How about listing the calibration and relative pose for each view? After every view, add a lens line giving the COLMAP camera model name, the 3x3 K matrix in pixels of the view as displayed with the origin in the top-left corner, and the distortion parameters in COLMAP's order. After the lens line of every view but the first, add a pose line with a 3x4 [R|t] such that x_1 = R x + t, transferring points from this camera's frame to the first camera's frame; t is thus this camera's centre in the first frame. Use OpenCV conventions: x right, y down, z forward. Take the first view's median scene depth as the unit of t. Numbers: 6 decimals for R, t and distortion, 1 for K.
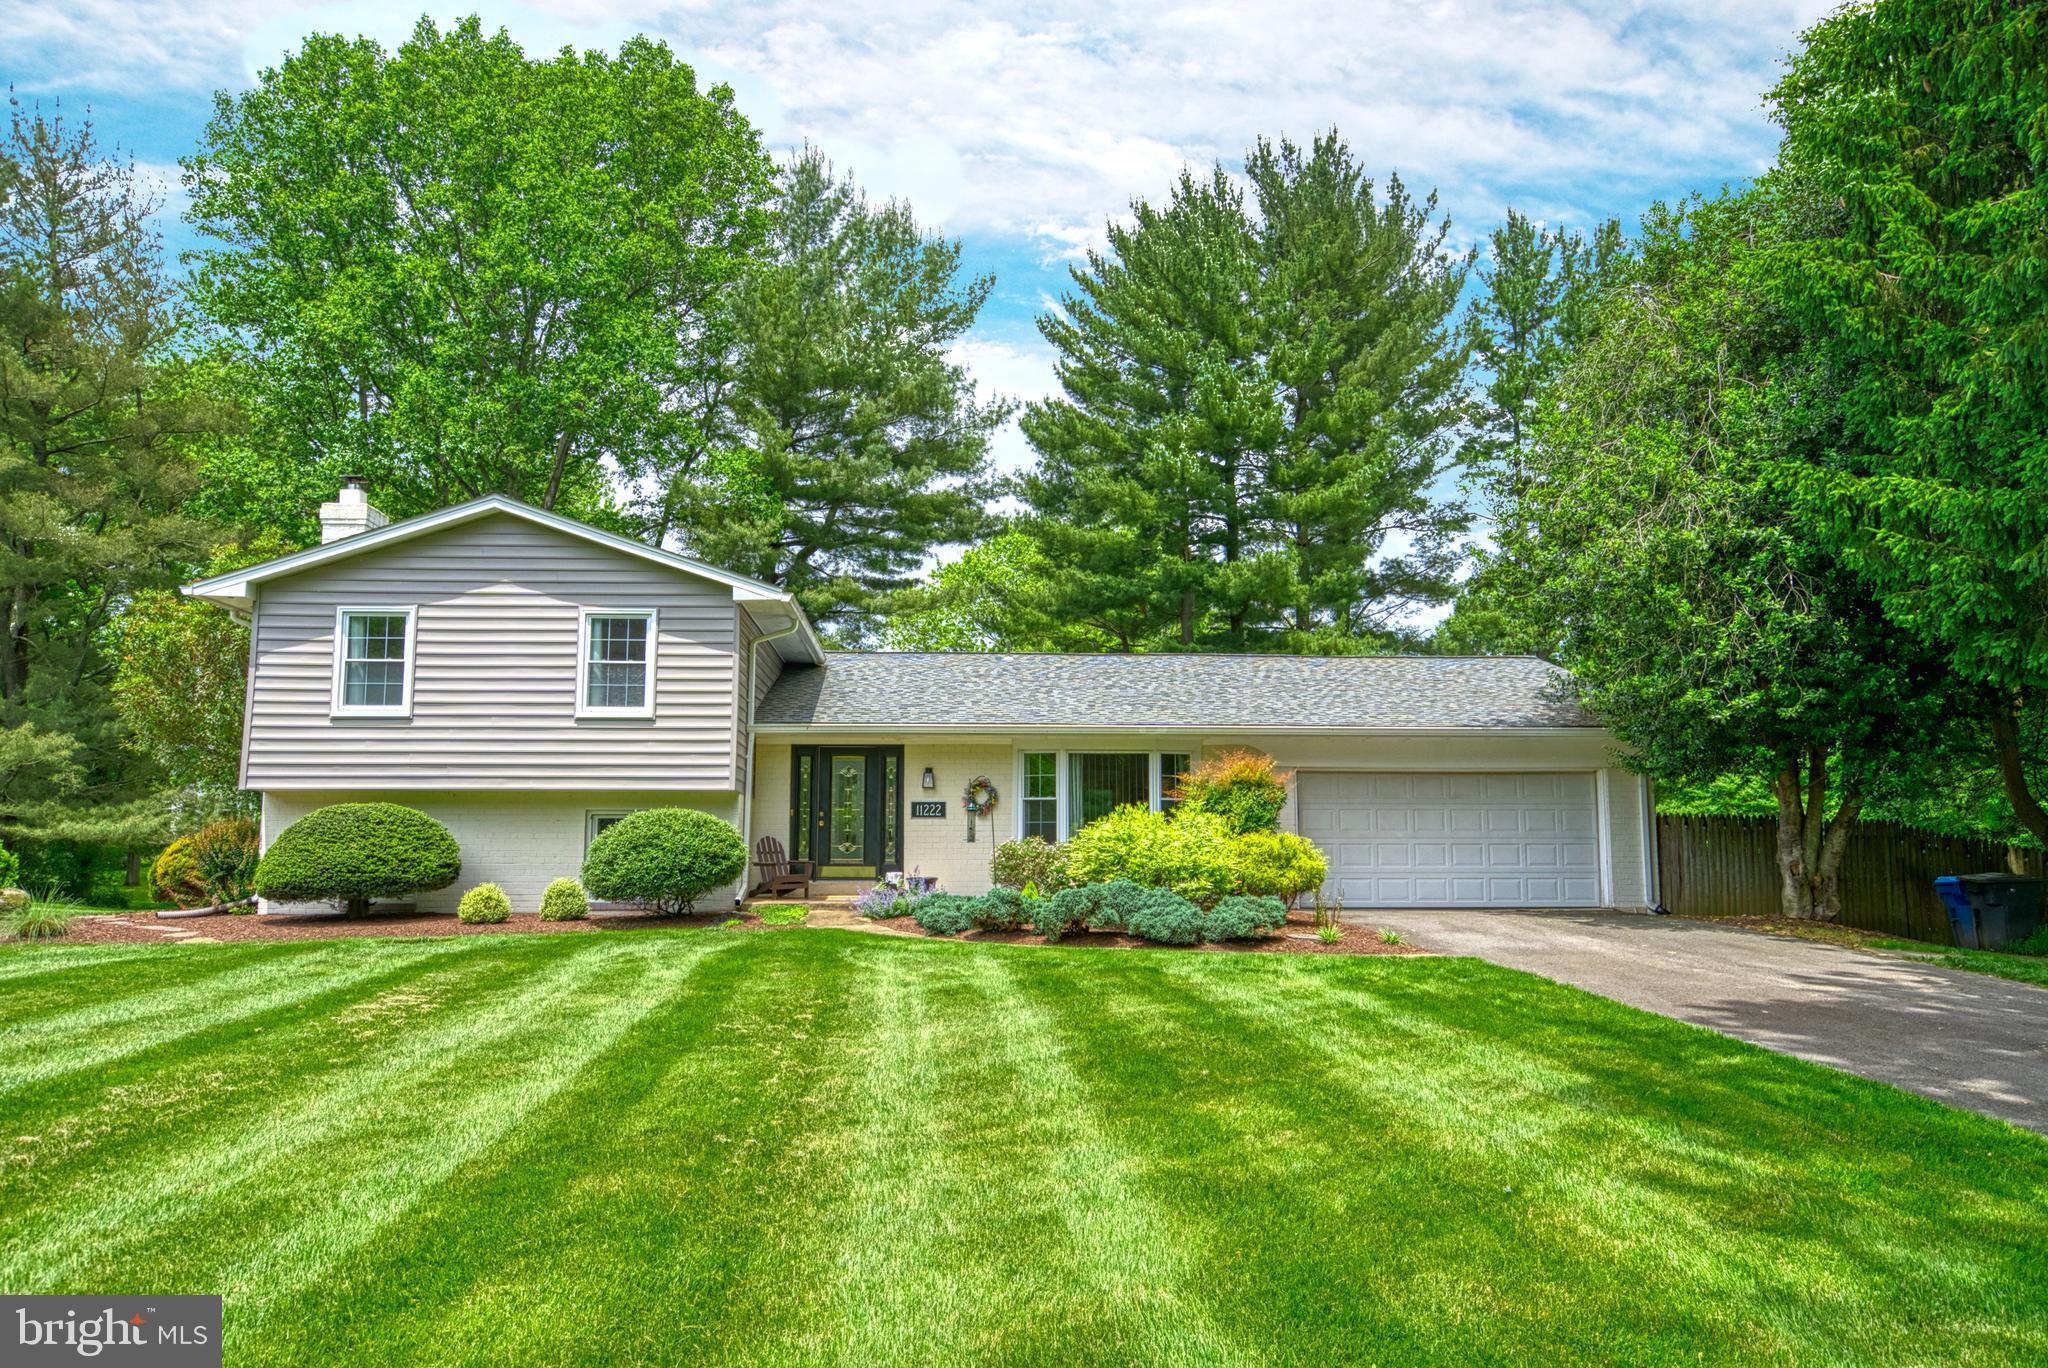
lens RADIAL K [[1361.2, 0, 1033.5], [0, 1361.2, 670.1], [0, 0, 1]] dist [-0.007728, 0.010972]
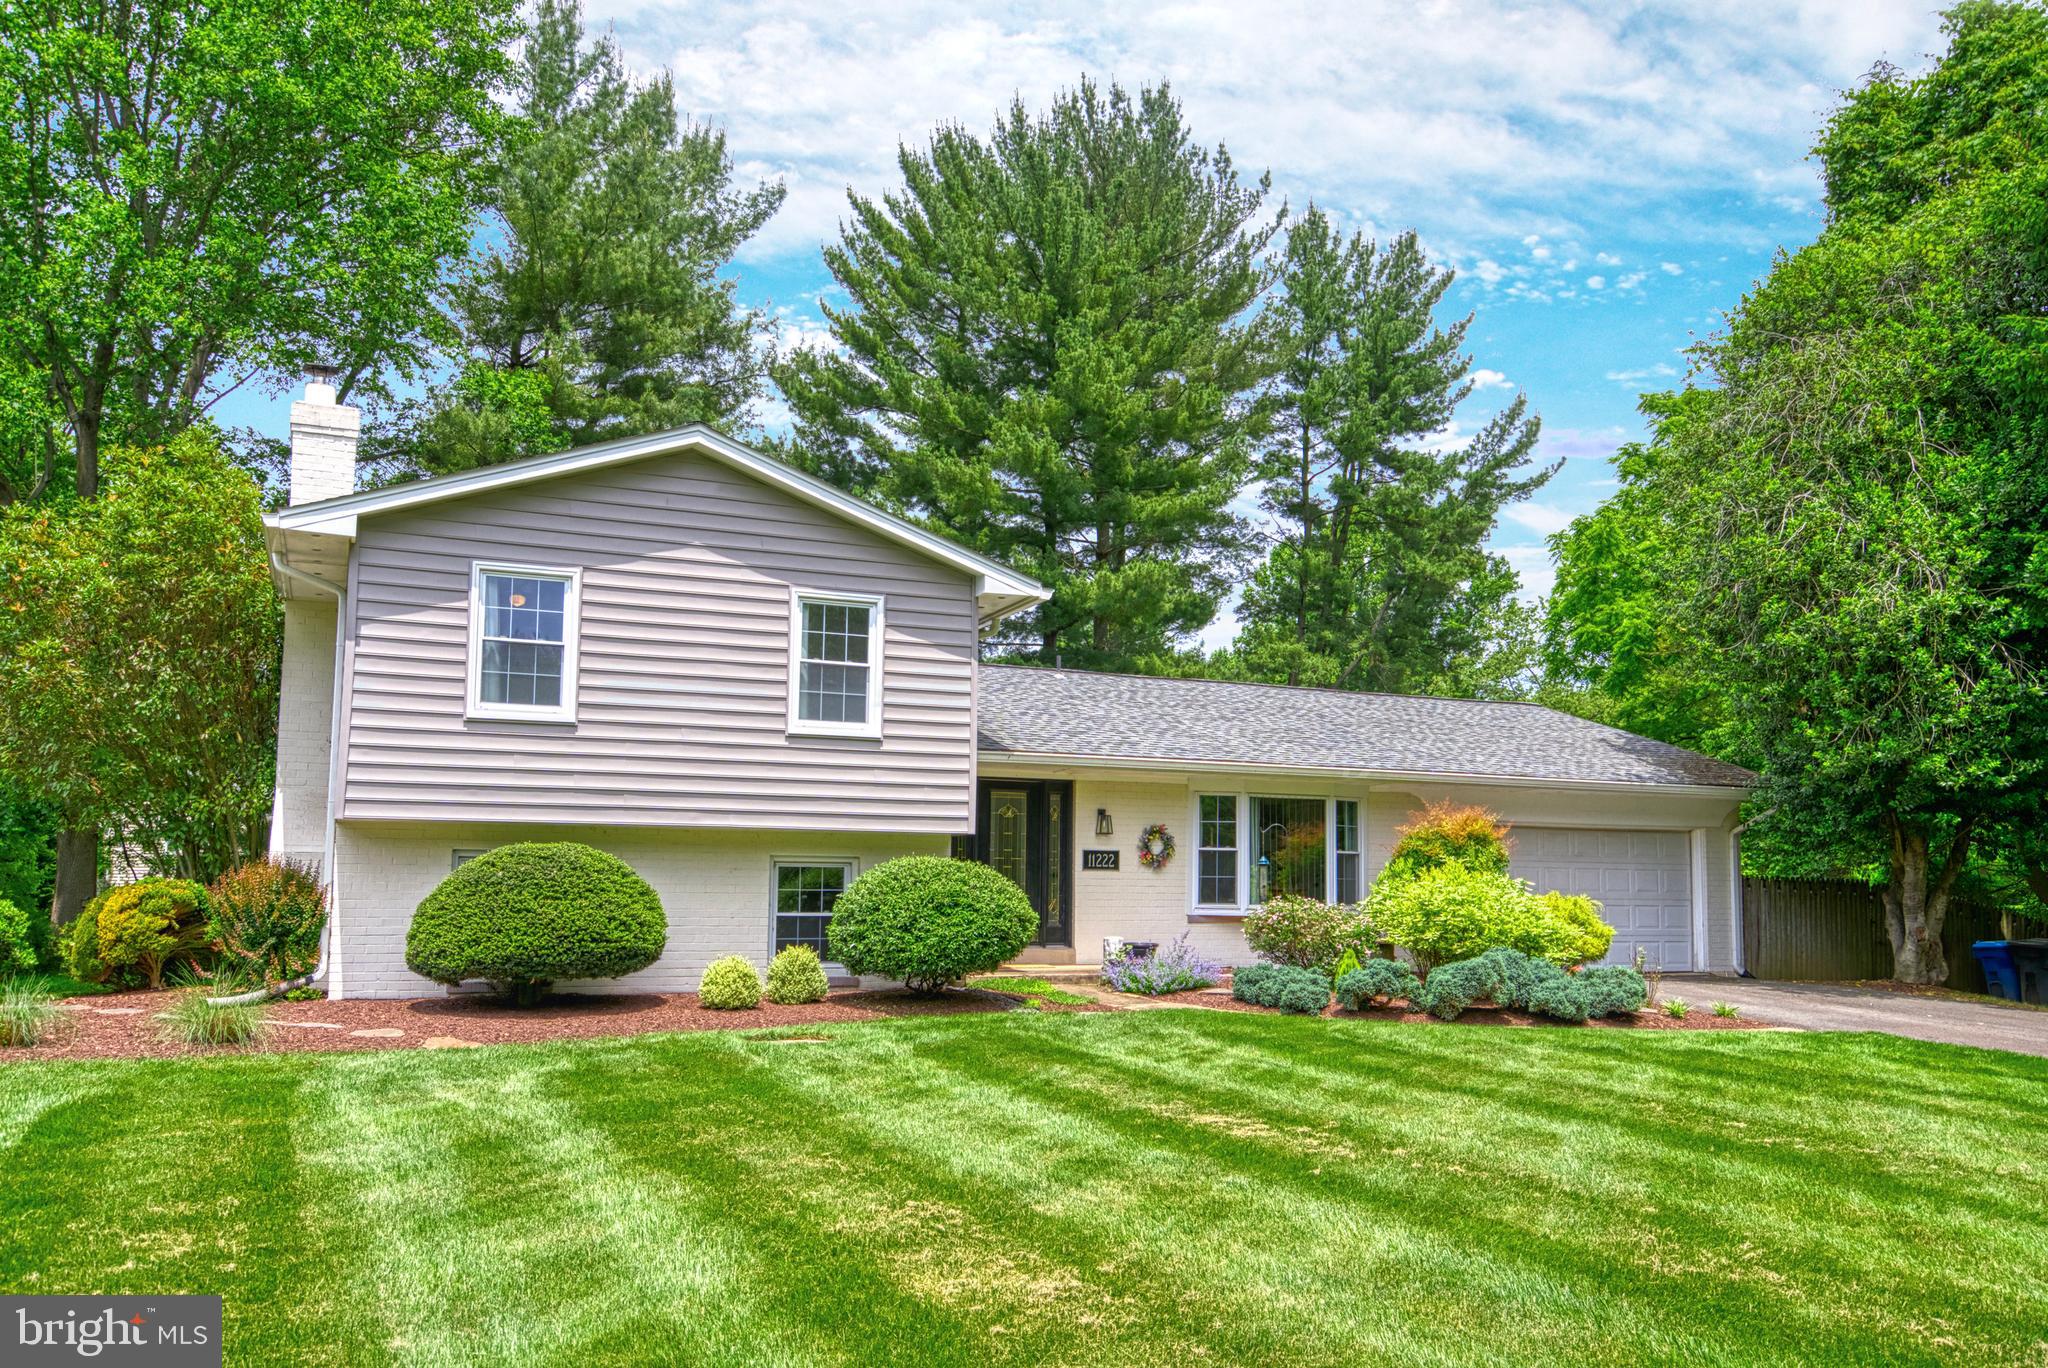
lens RADIAL K [[1615.6, 0, 1016.8], [0, 1615.6, 703.9], [0, 0, 1]] dist [0.004599, 0.001989]
pose [[0.934929, 0.050894, 0.351166, -0.493454], [-0.055889, 0.998429, 0.004097, 0.007197], [-0.350406, -0.023457, 0.936304, 0.108388]]
